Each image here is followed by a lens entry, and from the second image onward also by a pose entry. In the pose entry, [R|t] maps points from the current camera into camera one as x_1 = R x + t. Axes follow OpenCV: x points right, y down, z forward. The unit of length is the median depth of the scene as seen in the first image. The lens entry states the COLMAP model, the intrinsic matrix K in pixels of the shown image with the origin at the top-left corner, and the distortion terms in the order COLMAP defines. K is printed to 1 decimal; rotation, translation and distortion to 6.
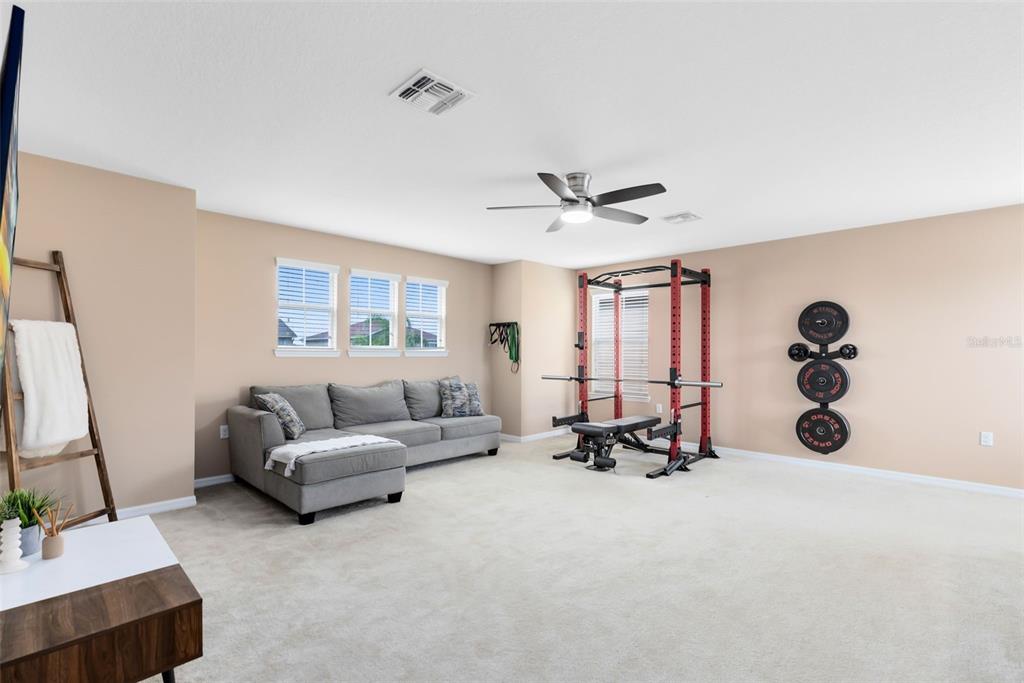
lens RADIAL K [[475.9, 0, 511.3], [0, 475.9, 355.8], [0, 0, 1]] dist [0.001001, 0.000114]
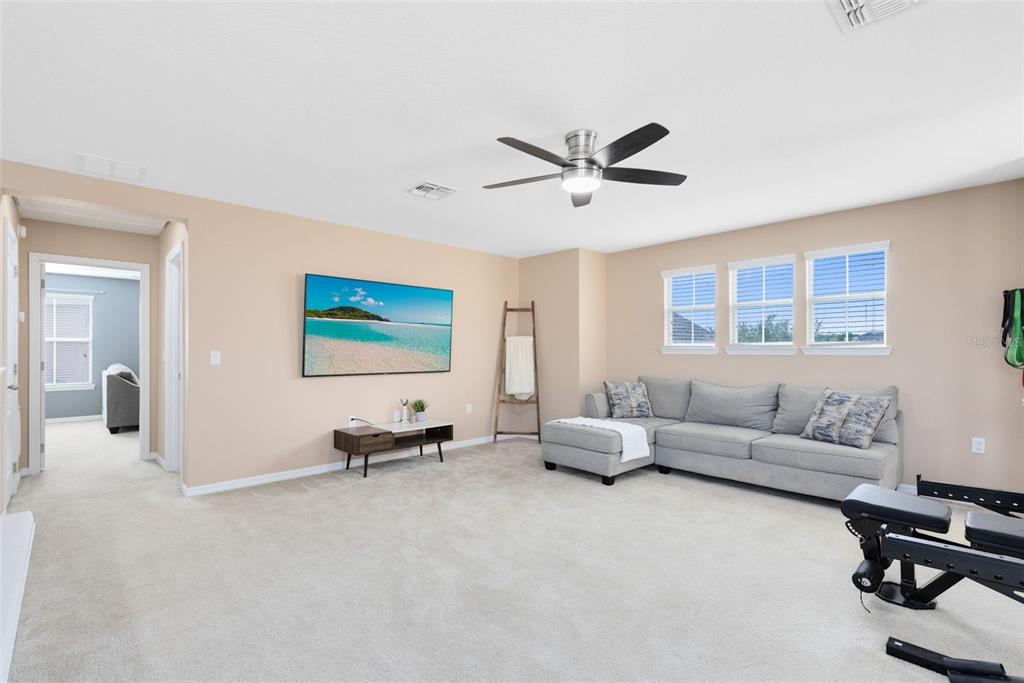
lens RADIAL K [[464.5, 0, 512.0], [0, 464.5, 341.5], [0, 0, 1]] dist [0.002112, 0.000250]
pose [[-0.026811, -0.018503, -0.999469, 0.661129], [-0.004484, 0.999821, -0.018389, -0.006034], [0.999630, 0.003988, -0.026890, 0.613524]]
